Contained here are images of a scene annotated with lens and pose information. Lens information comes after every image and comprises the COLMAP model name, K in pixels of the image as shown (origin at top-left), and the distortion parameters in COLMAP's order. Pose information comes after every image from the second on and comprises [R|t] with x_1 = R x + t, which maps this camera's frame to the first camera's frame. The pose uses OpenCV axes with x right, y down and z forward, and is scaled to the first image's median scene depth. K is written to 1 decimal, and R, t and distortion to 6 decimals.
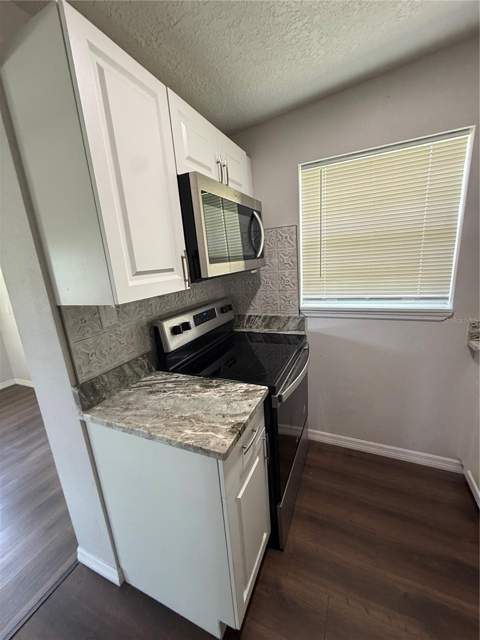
lens RADIAL K [[254.7, 0, 240.2], [0, 254.7, 319.3], [0, 0, 1]] dist [-0.000538, -0.000598]
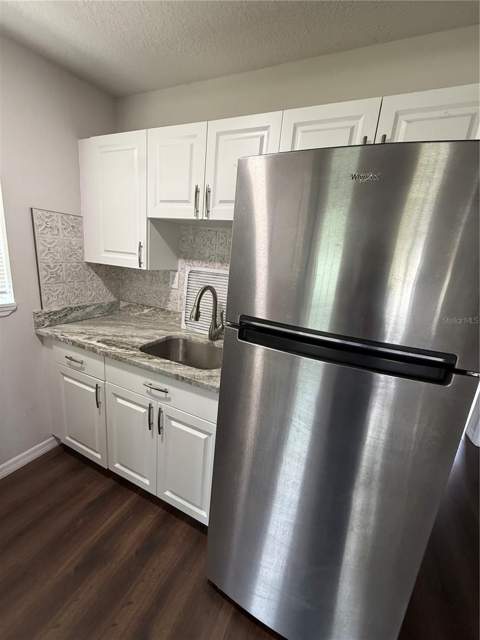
lens RADIAL K [[254.7, 0, 238.7], [0, 254.7, 319.1], [0, 0, 1]] dist [-0.000538, -0.000598]
pose [[-0.009876, -0.167845, 0.985764, -0.188641], [0.144606, 0.975210, 0.167497, -0.018354], [-0.989440, 0.144201, 0.014640, 0.122614]]
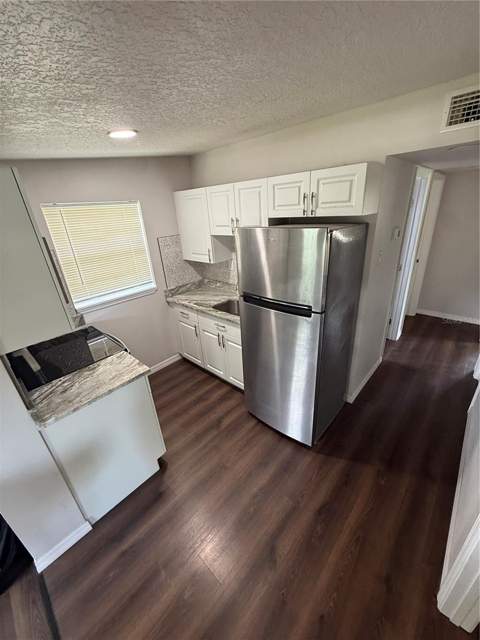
lens RADIAL K [[254.7, 0, 238.3], [0, 254.7, 318.1], [0, 0, 1]] dist [-0.000538, -0.000598]
pose [[0.316427, -0.328518, 0.889916, -0.933526], [0.260282, 0.932183, 0.251572, -0.156112], [-0.912210, 0.152024, 0.380475, -0.379406]]
